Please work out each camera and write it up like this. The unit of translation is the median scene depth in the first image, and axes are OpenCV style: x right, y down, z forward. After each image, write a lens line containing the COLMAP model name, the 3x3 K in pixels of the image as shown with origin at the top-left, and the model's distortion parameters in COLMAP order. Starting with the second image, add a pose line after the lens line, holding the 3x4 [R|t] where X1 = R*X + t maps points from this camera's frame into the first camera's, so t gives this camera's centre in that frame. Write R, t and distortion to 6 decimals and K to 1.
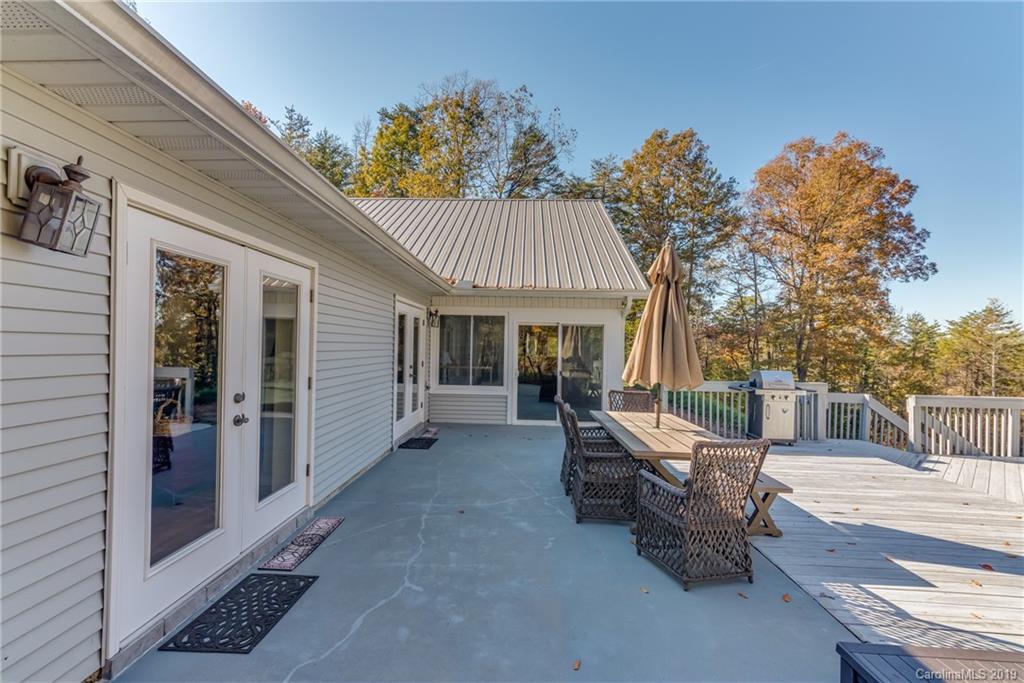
lens RADIAL K [[461.5, 0, 506.1], [0, 461.5, 346.7], [0, 0, 1]] dist [-0.002751, 0.008041]
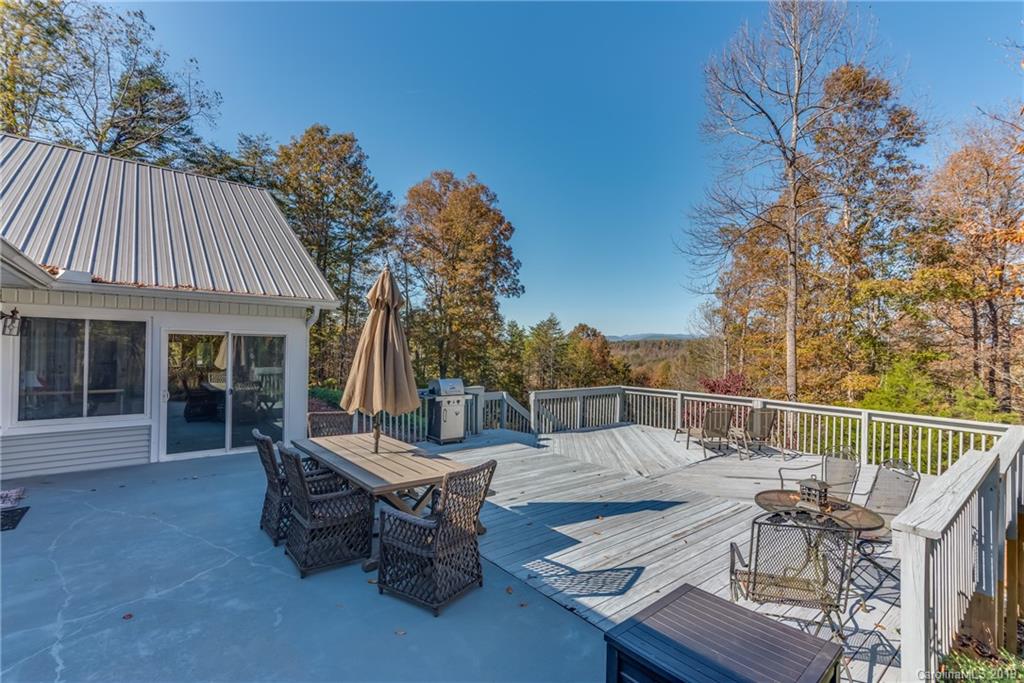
lens RADIAL K [[461.5, 0, 506.1], [0, 461.5, 346.7], [0, 0, 1]] dist [-0.002751, 0.008041]
pose [[0.753651, -0.003746, 0.657264, -0.015017], [0.000501, 0.999987, 0.005125, -0.007672], [-0.657274, -0.003533, 0.753643, 0.008693]]
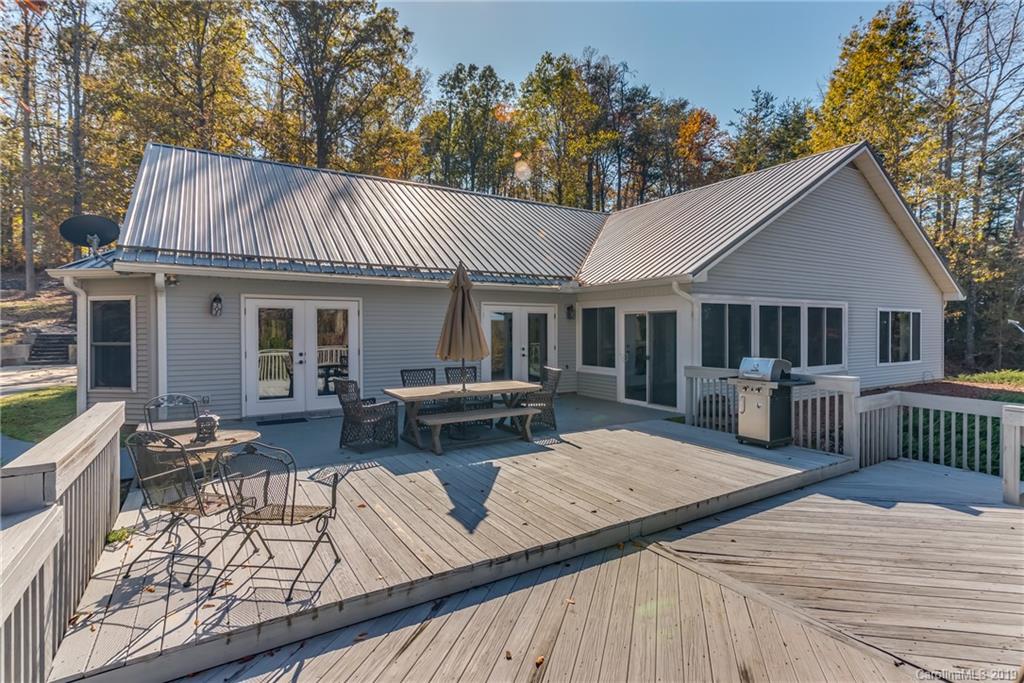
lens RADIAL K [[511.1, 0, 559.4], [0, 511.1, 335.7], [0, 0, 1]] dist [0.001776, 0.000246]
pose [[0.600273, -0.011388, -0.799714, 0.245325], [0.011648, 0.999917, -0.005495, 0.002828], [0.799710, -0.006017, 0.600356, 0.033172]]
